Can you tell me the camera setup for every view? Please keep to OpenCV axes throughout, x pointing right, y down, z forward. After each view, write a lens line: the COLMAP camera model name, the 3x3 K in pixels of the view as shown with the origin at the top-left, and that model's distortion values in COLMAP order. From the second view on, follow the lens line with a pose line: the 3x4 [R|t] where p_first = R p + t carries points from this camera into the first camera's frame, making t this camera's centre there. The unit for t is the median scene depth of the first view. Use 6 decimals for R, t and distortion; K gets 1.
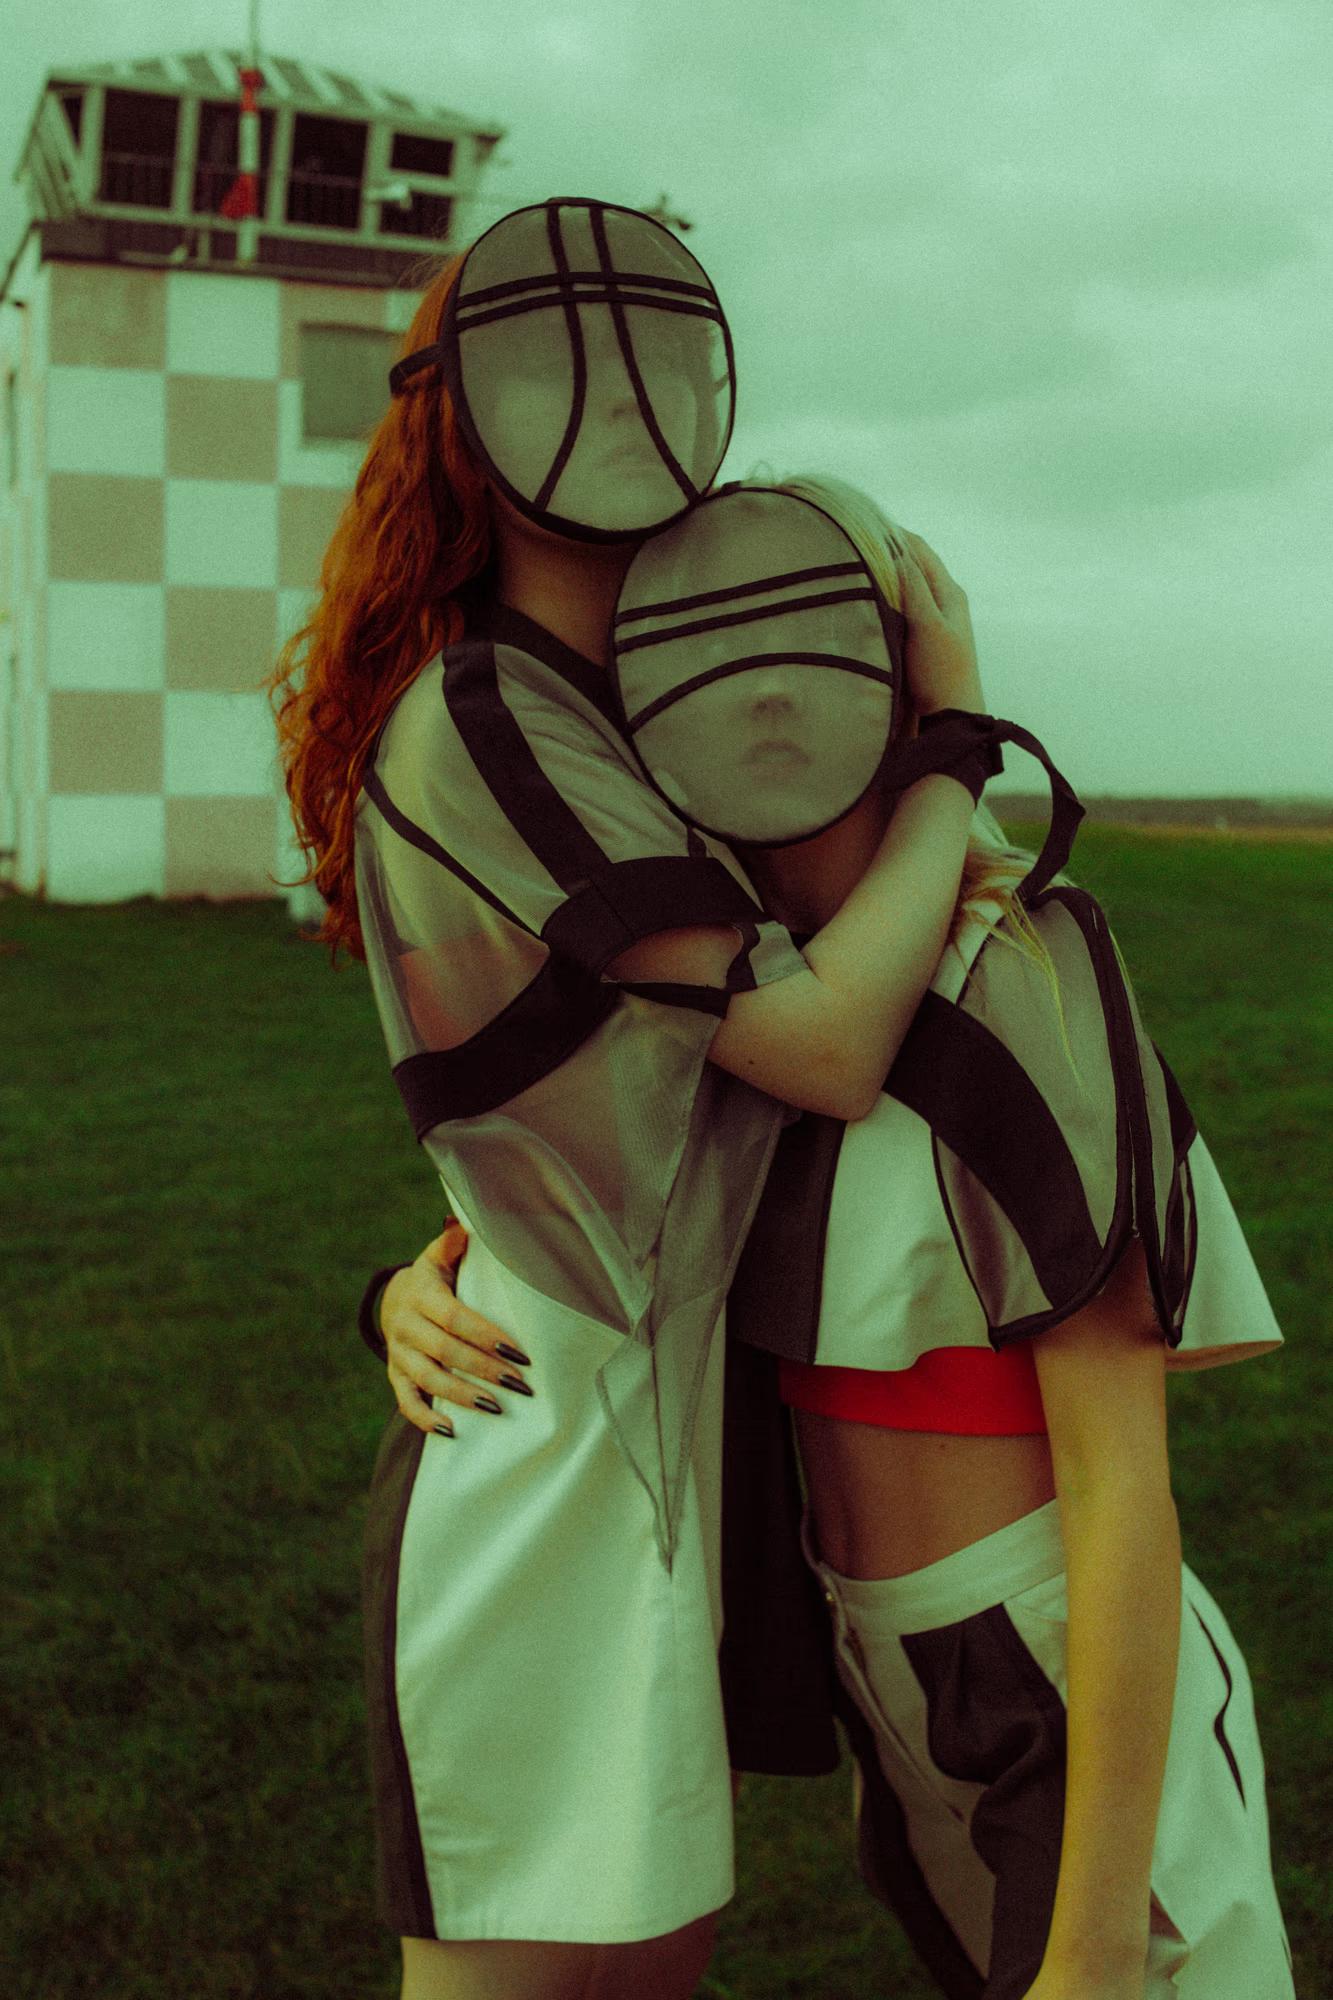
lens RADIAL K [[2039.3, 0, 666.5], [0, 2039.3, 1000.0], [0, 0, 1]] dist [-0.109771, 0.024272]
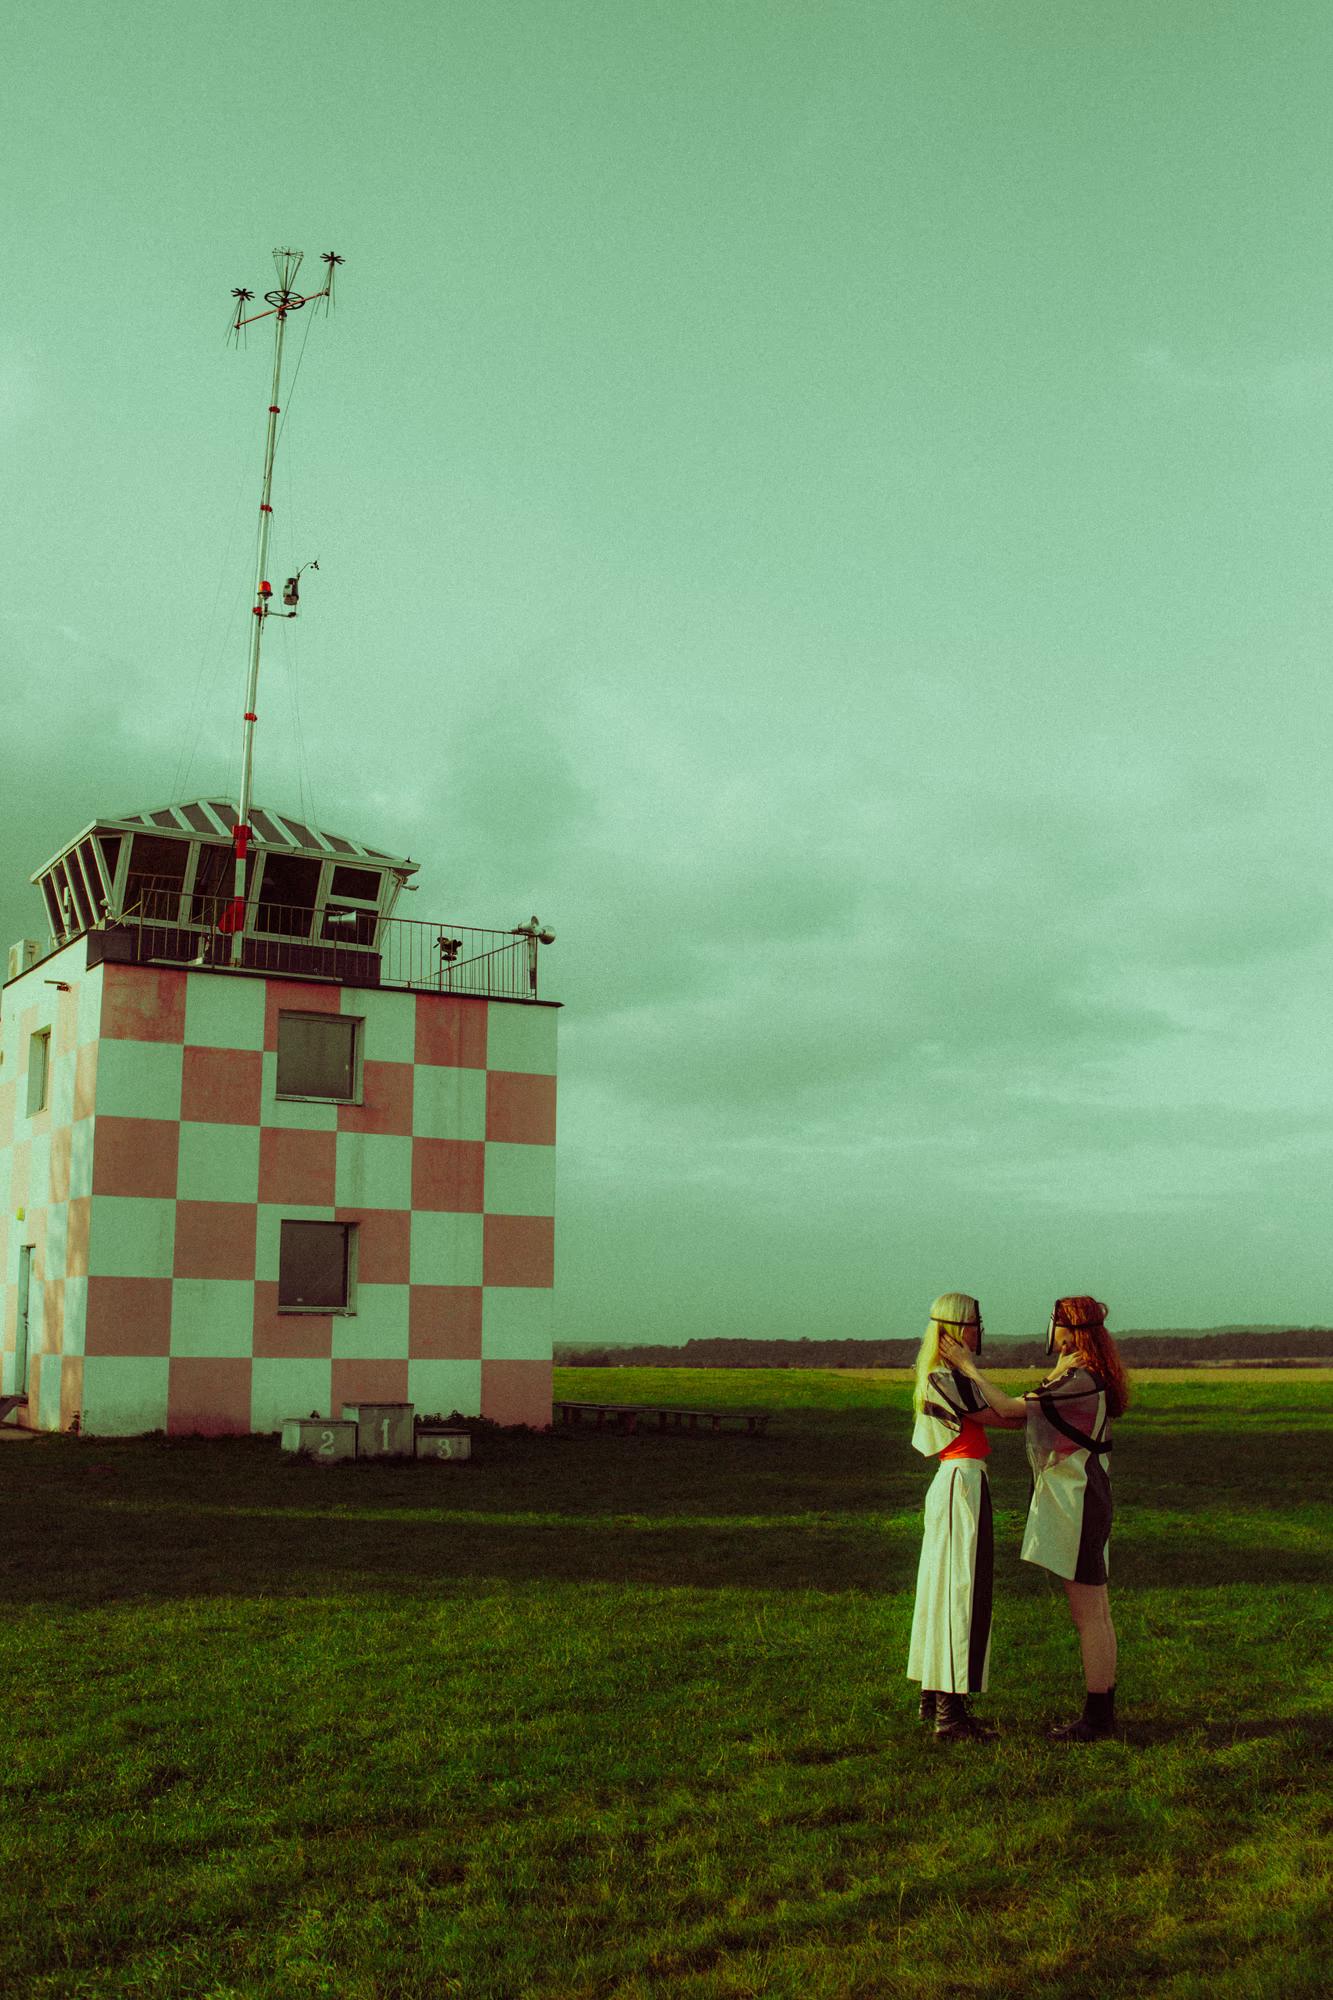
lens RADIAL K [[2039.3, 0, 666.5], [0, 2039.3, 1000.0], [0, 0, 1]] dist [-0.109771, 0.024272]
pose [[0.991464, 0.017722, 0.129170, -0.096936], [0.018418, 0.961747, -0.273320, 0.040420], [-0.129072, 0.273366, 0.953211, -0.353672]]
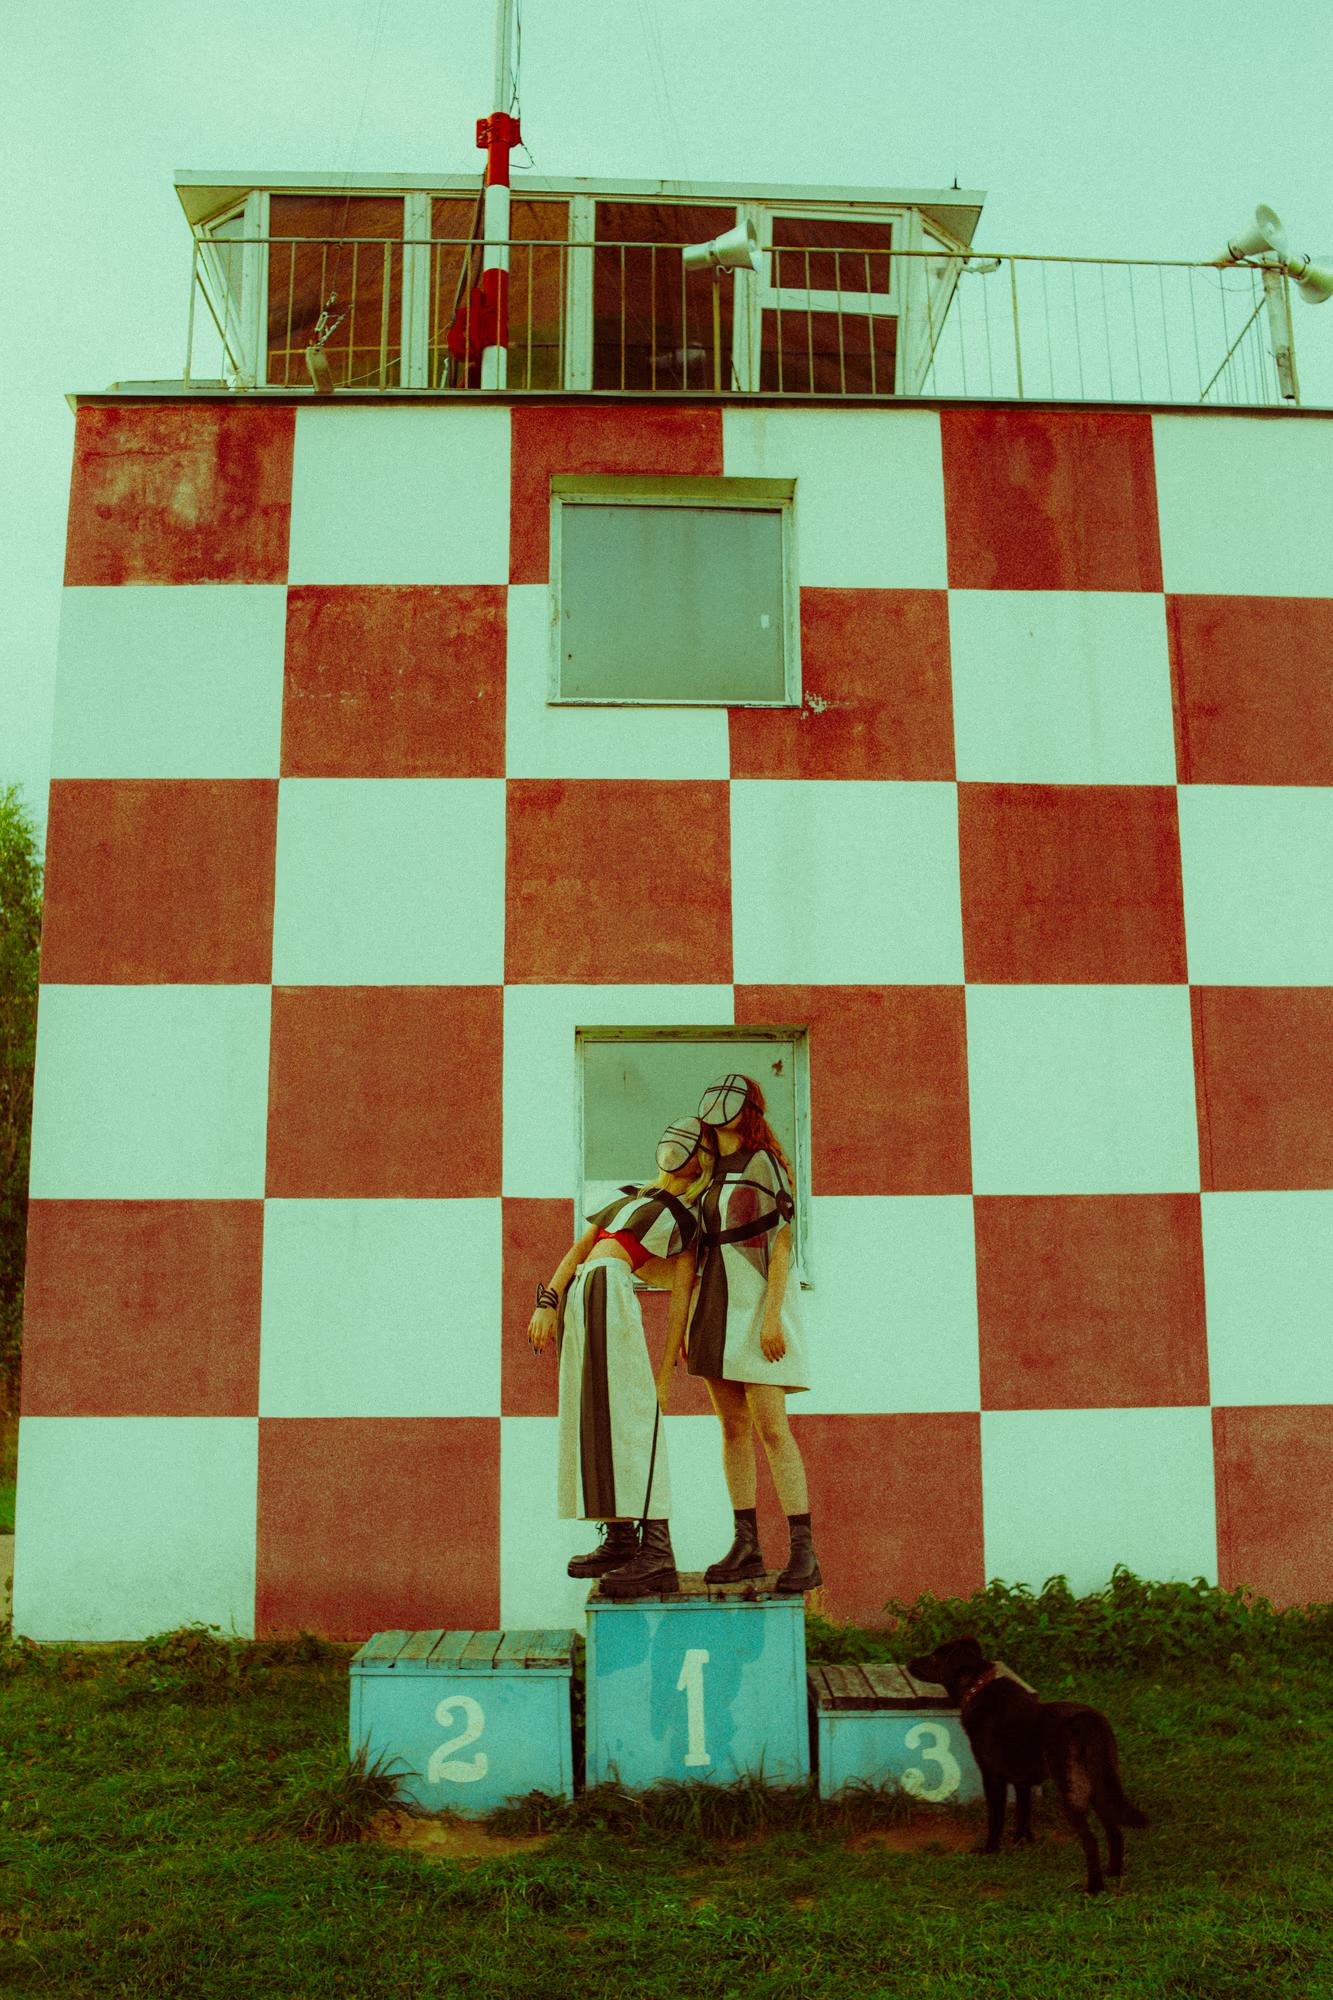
lens RADIAL K [[2039.3, 0, 666.5], [0, 2039.3, 1000.0], [0, 0, 1]] dist [-0.109771, 0.024272]
pose [[0.934828, -0.085373, -0.344687, 0.012458], [-0.019621, 0.956769, -0.290188, -0.057961], [0.354560, 0.278039, 0.892738, 0.570816]]
